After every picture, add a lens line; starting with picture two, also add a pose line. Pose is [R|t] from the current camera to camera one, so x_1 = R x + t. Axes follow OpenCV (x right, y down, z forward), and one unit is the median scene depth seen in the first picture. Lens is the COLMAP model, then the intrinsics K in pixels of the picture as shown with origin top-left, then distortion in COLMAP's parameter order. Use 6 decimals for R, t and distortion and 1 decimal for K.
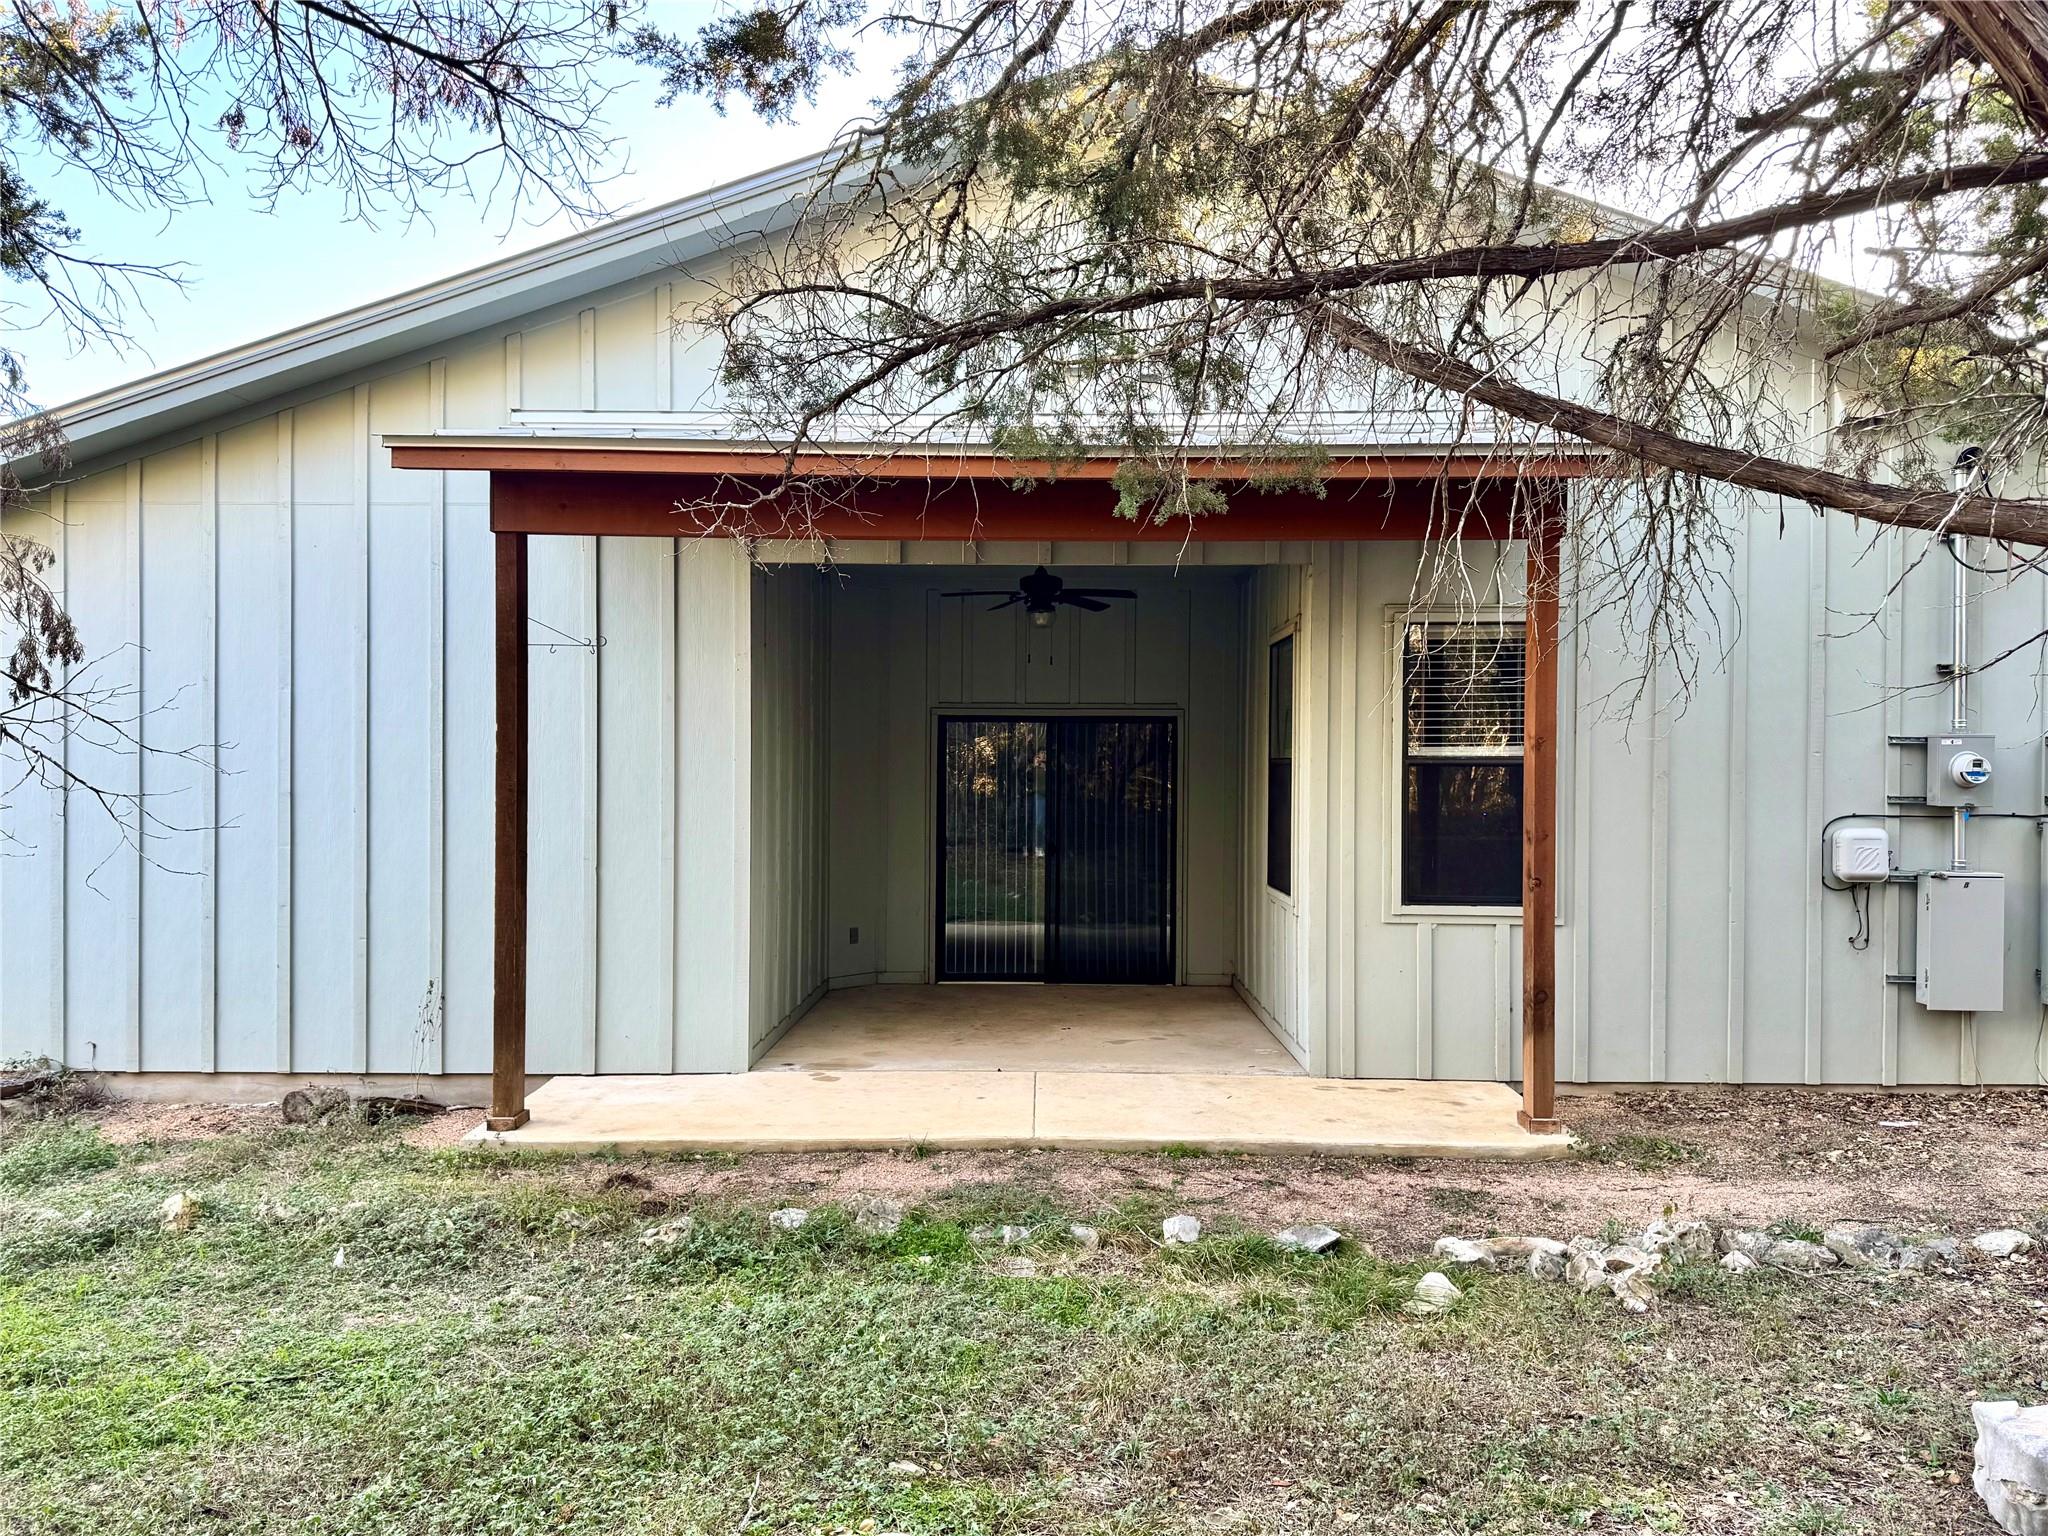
lens RADIAL K [[1452.8, 0, 1024.0], [0, 1452.8, 768.0], [0, 0, 1]] dist [0.065039, -0.071263]
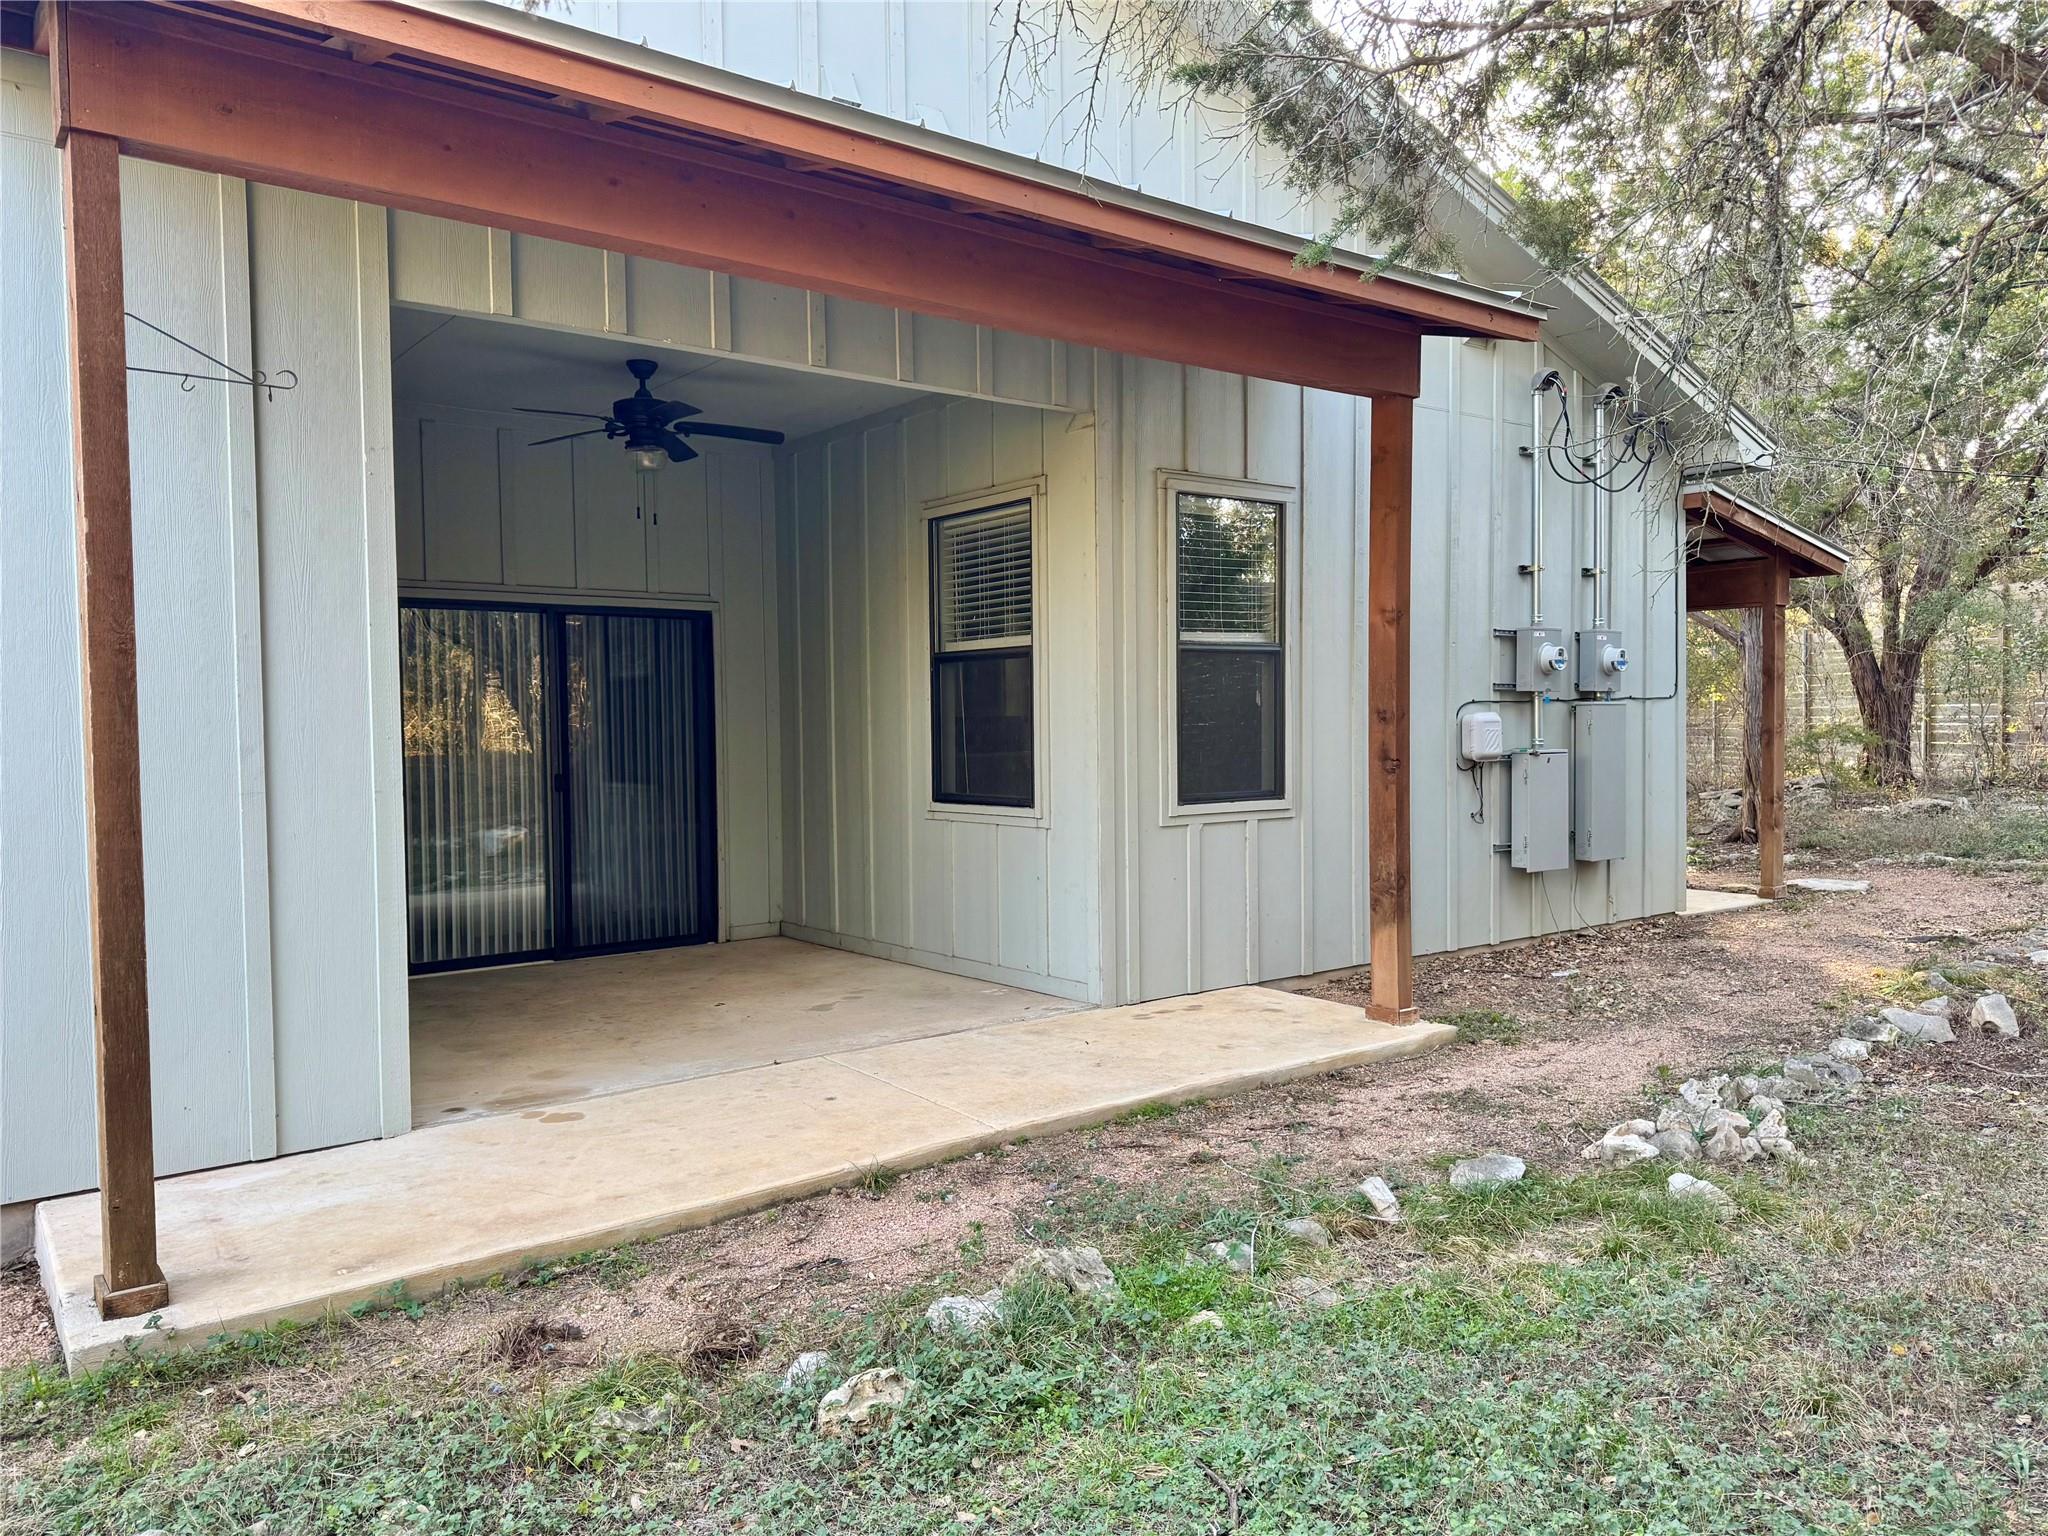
lens RADIAL K [[1452.2, 0, 1042.8], [0, 1452.2, 775.9], [0, 0, 1]] dist [0.118631, -0.160755]
pose [[0.777699, -0.039355, 0.627403, -0.372821], [0.018524, 0.999040, 0.039706, 0.038558], [-0.628364, -0.019257, 0.777681, 0.355240]]
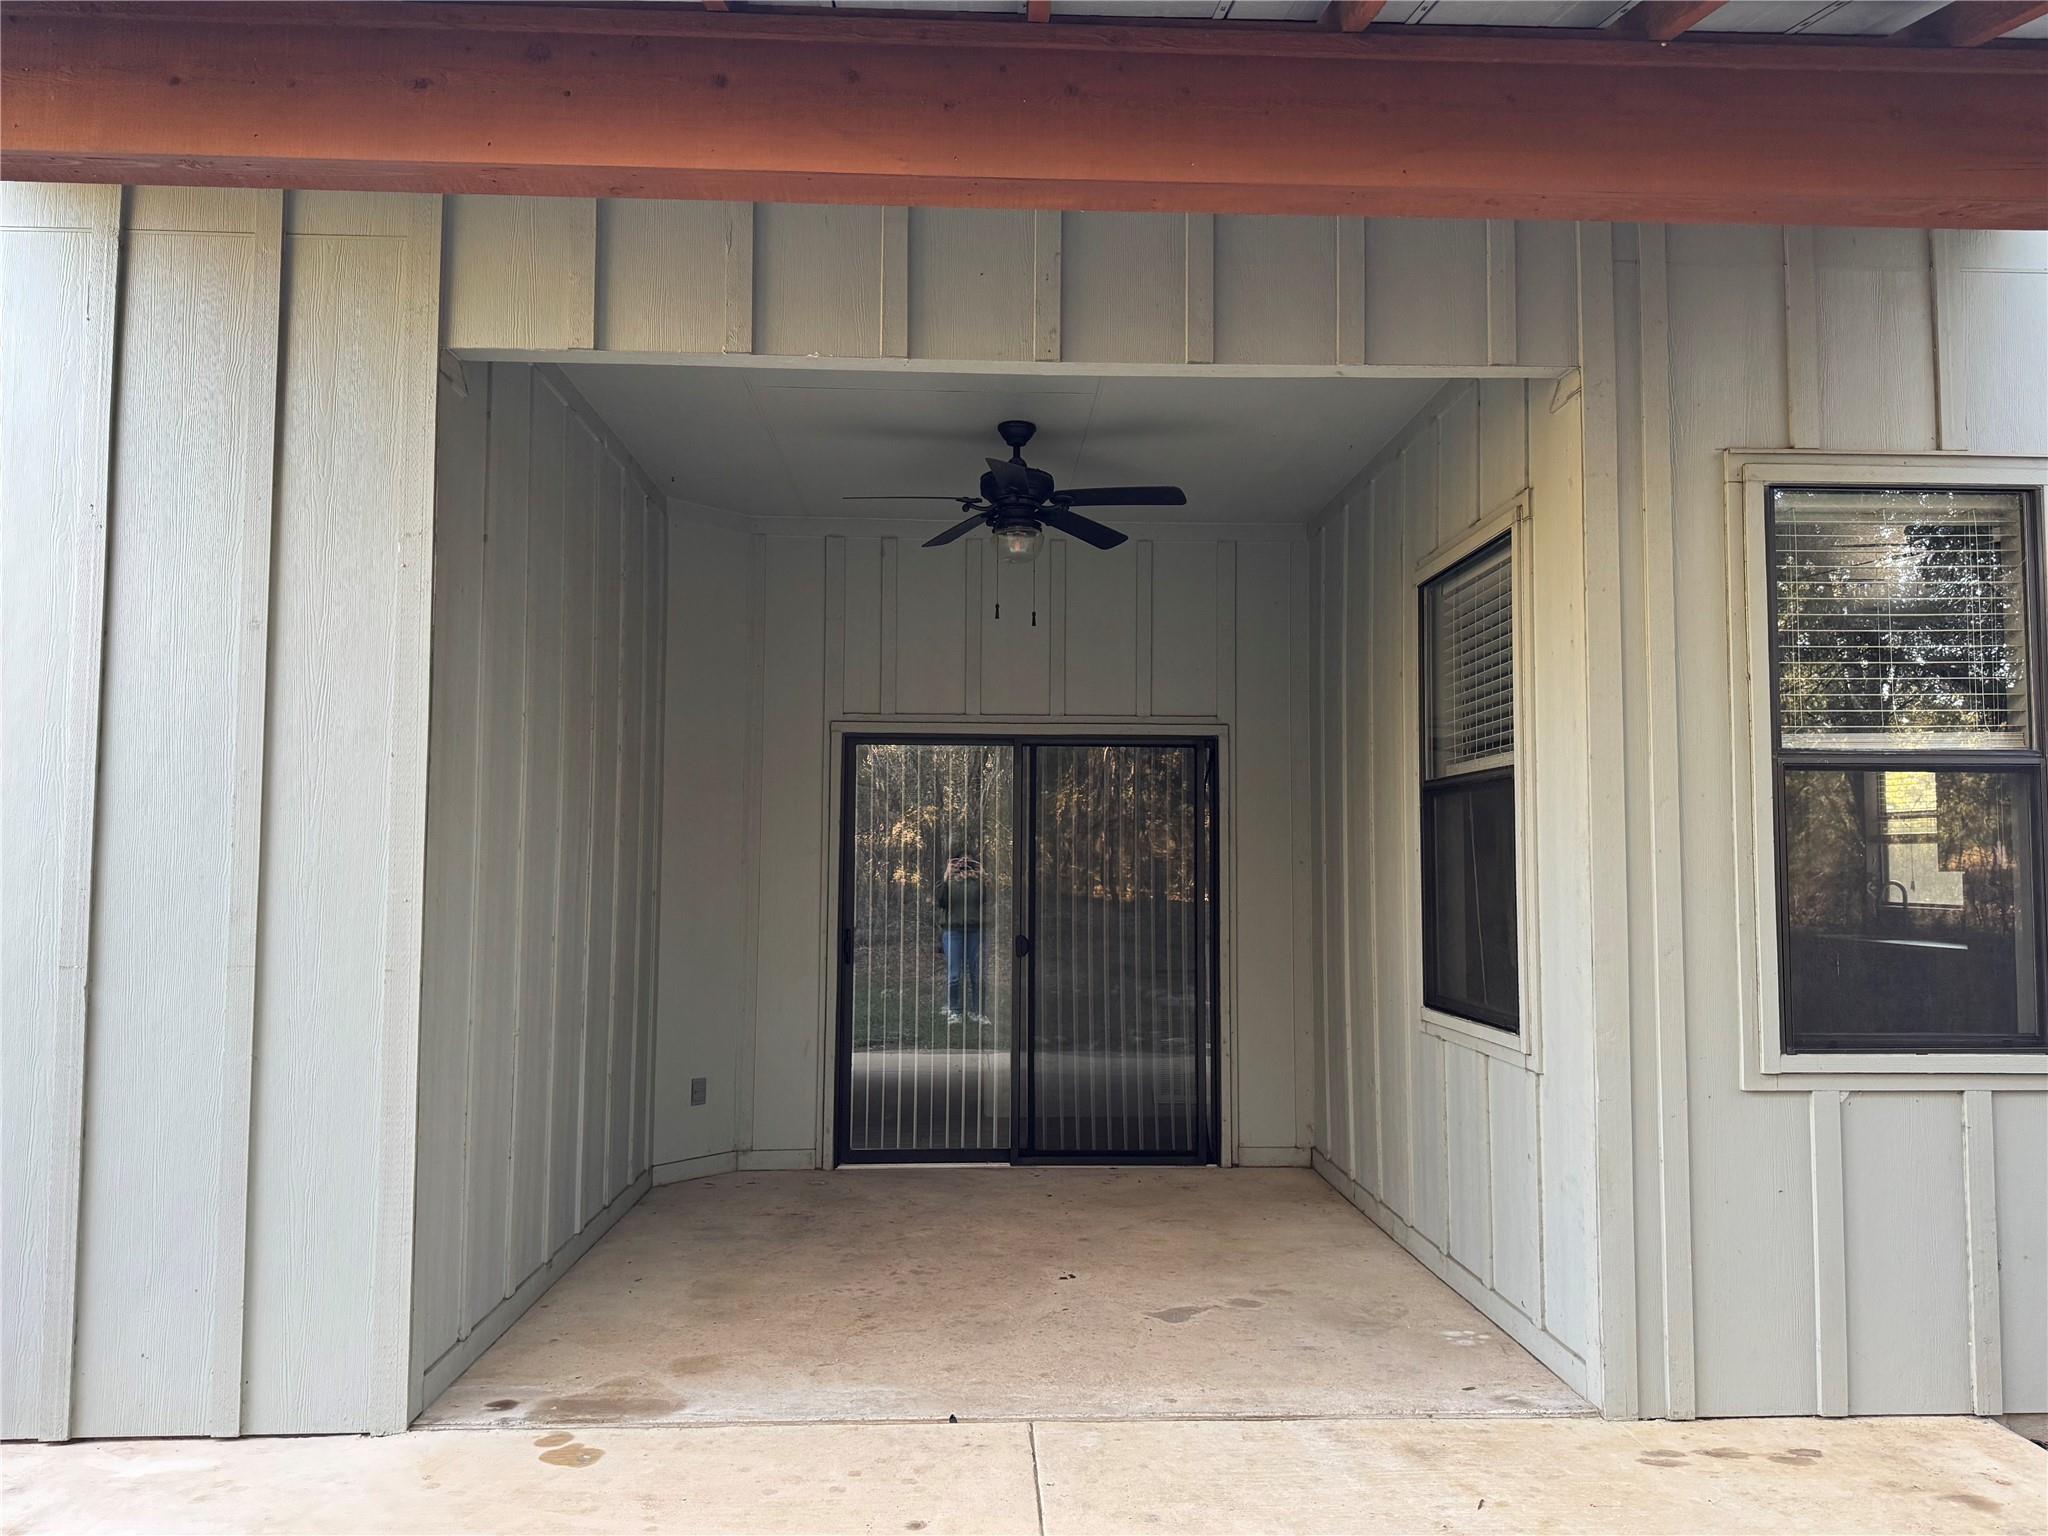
lens RADIAL K [[1452.8, 0, 1024.0], [0, 1452.8, 768.0], [0, 0, 1]] dist [0.065039, -0.071263]
pose [[0.998566, 0.001475, 0.053523, -0.019887], [0.002325, 0.997484, -0.070855, 0.033339], [-0.053493, 0.070878, 0.996050, 0.521733]]
